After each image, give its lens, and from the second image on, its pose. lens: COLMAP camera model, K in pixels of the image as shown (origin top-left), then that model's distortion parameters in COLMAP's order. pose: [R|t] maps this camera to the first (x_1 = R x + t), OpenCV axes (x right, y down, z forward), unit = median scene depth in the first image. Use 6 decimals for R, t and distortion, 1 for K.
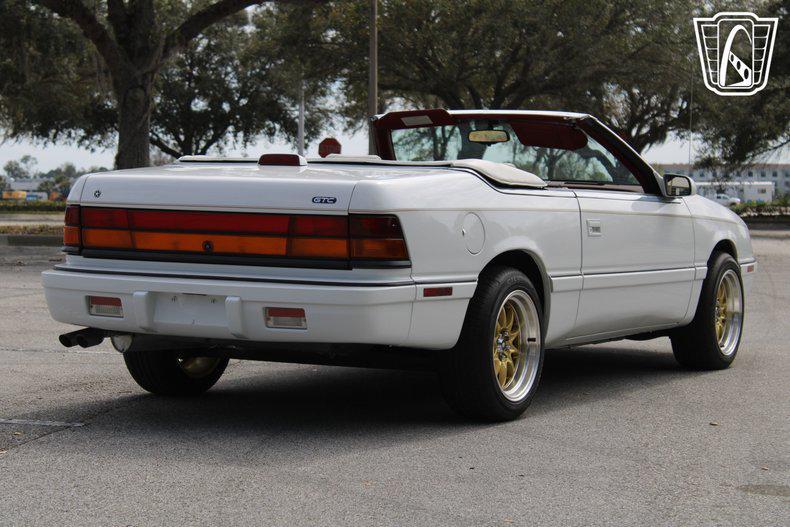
lens RADIAL K [[1780.9, 0, 396.0], [0, 1780.9, 258.4], [0, 0, 1]] dist [0.104256, 0.000000]
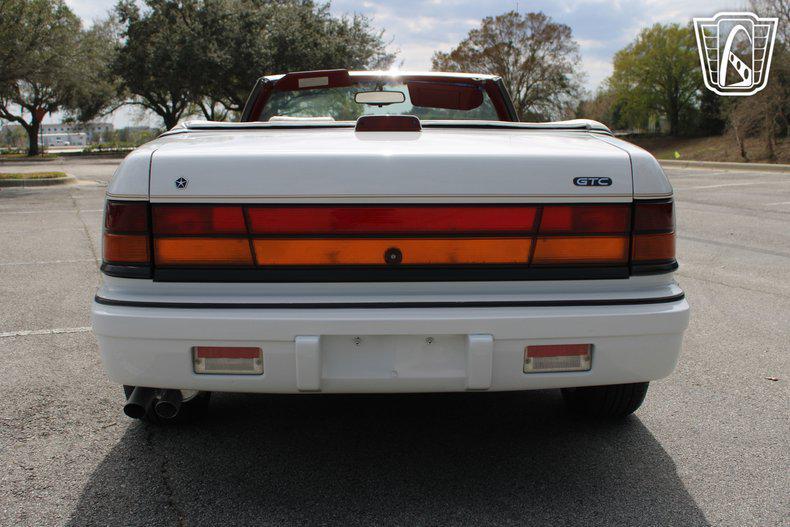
lens RADIAL K [[906.2, 0, 394.1], [0, 906.2, 265.9], [0, 0, 1]] dist [-0.052201, 0.000000]
pose [[0.868299, -0.093369, 0.487174, -0.269387], [0.041779, 0.992401, 0.115734, -0.042194], [-0.494278, -0.080138, 0.865602, 0.703373]]
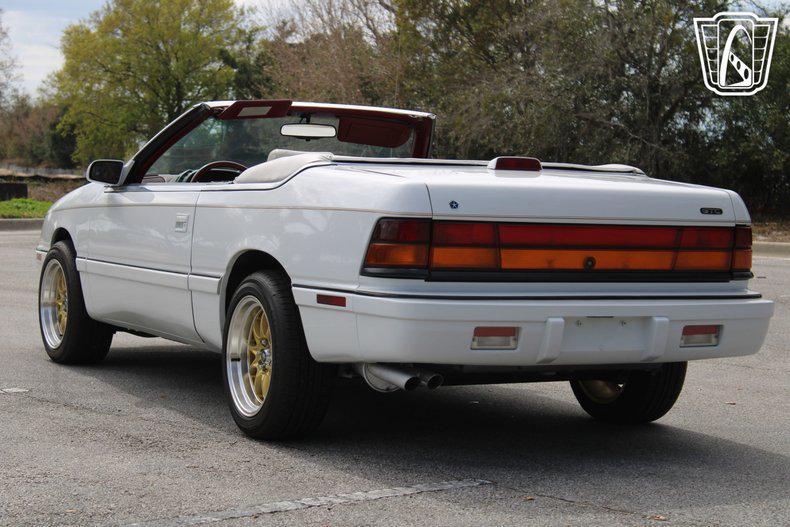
lens RADIAL K [[1780.9, 0, 391.0], [0, 1780.9, 265.9], [0, 0, 1]] dist [0.104256, 0.000000]
pose [[0.574781, -0.038805, 0.817387, -0.896463], [0.018440, 0.999236, 0.034471, -0.038083], [-0.818099, -0.004741, 0.575057, 0.561209]]
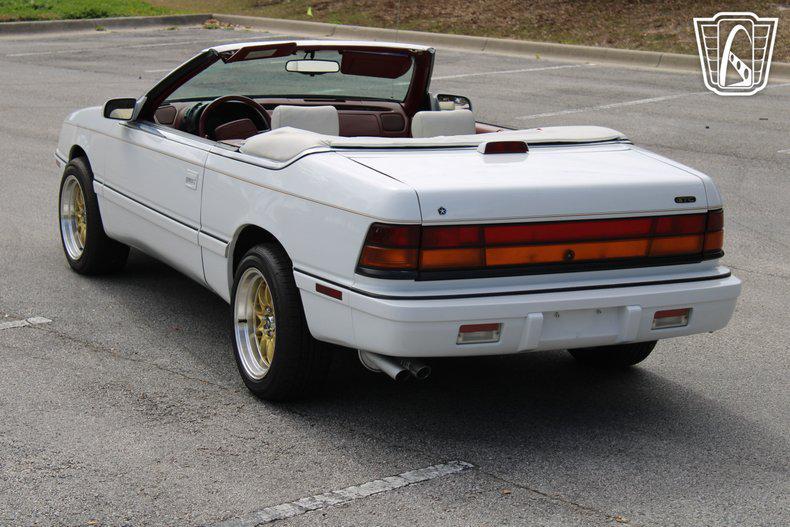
lens RADIAL K [[1780.9, 0, 395.6], [0, 1780.9, 263.9], [0, 0, 1]] dist [0.104256, 0.000000]
pose [[0.582785, -0.154108, 0.797880, -0.931818], [0.014904, 0.983715, 0.179115, -0.176837], [-0.812490, -0.092494, 0.575591, 0.515328]]
